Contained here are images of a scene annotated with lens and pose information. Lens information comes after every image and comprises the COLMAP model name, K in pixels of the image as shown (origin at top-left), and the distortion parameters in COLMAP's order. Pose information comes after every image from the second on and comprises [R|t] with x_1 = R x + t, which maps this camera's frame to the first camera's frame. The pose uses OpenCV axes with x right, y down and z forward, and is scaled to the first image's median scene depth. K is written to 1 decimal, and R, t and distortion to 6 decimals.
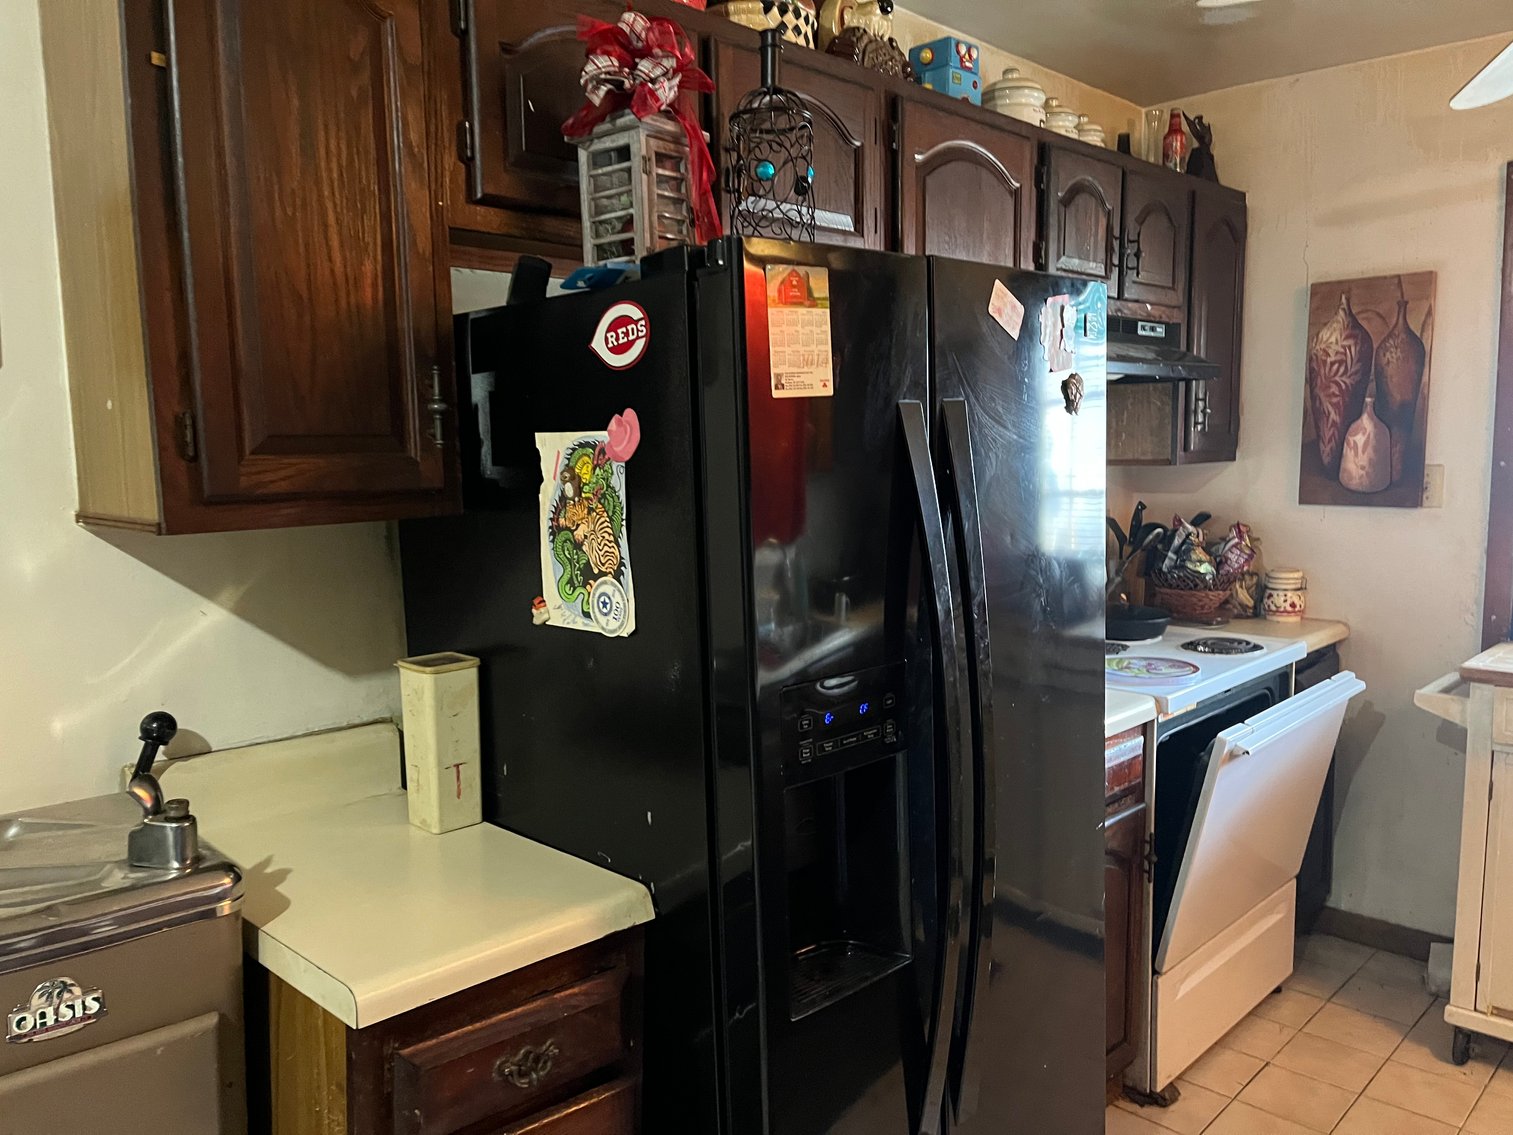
lens RADIAL K [[1138.7, 0, 753.4], [0, 1138.7, 582.8], [0, 0, 1]] dist [0.063252, -0.078834]
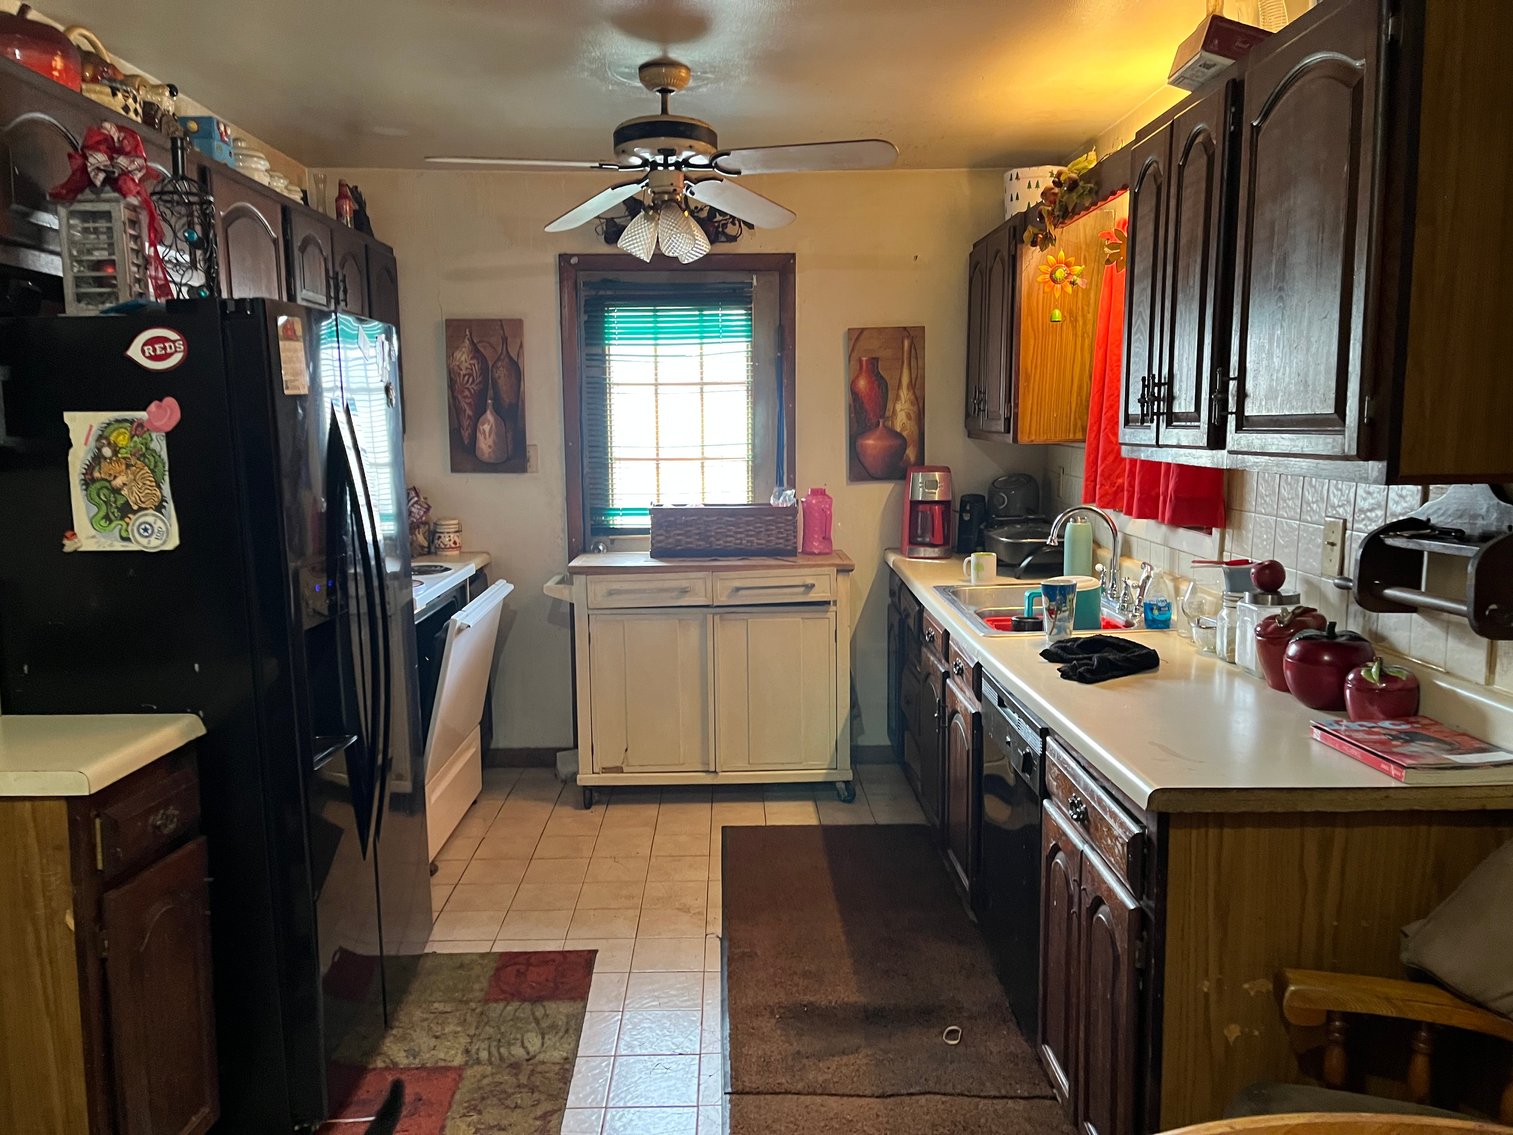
lens RADIAL K [[1138.7, 0, 755.6], [0, 1138.7, 574.5], [0, 0, 1]] dist [0.063252, -0.078834]
pose [[0.698099, -0.082045, 0.711285, -0.451846], [0.081445, 0.996065, 0.034959, 0.062236], [-0.711354, 0.033526, 0.702034, -0.420767]]
